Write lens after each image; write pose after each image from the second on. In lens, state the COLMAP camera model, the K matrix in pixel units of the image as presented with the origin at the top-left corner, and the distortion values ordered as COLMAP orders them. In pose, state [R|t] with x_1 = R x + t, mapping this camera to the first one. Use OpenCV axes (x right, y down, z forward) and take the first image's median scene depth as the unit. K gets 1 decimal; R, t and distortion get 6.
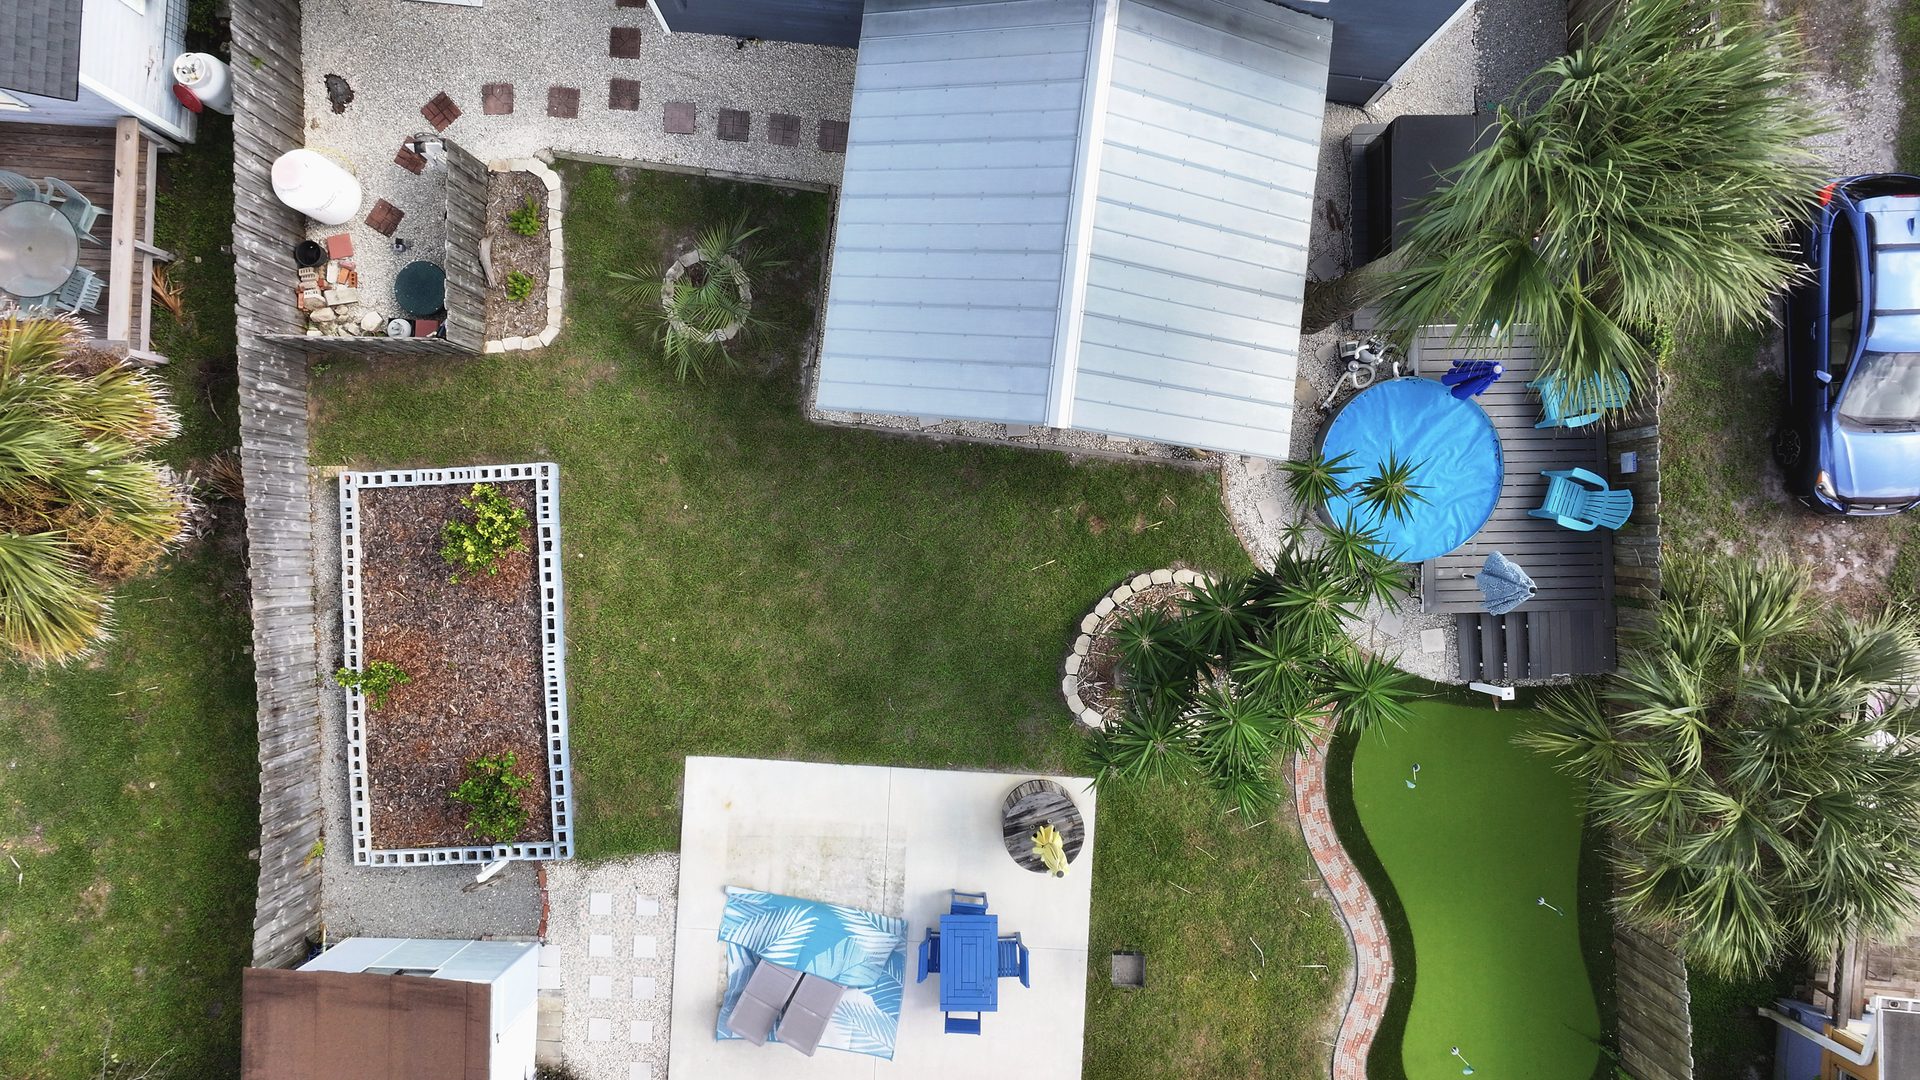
lens RADIAL K [[1335.9, 0, 960.0], [0, 1335.9, 540.0], [0, 0, 1]] dist [-0.003304, 0.023923]
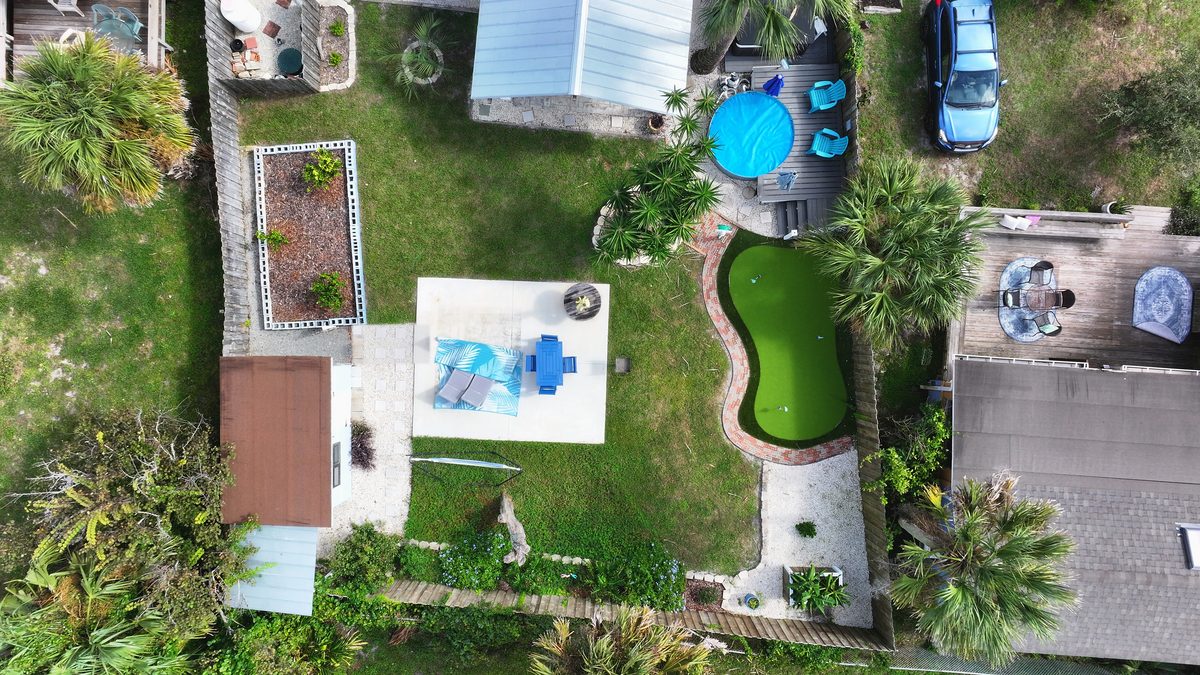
lens RADIAL K [[835.0, 0, 600.0], [0, 835.0, 337.5], [0, 0, 1]] dist [-0.003304, 0.023923]
pose [[0.999798, -0.019471, -0.004911, 0.092536], [0.019498, 0.999794, 0.005693, 0.257710], [0.004799, -0.005788, 0.999972, -0.340960]]
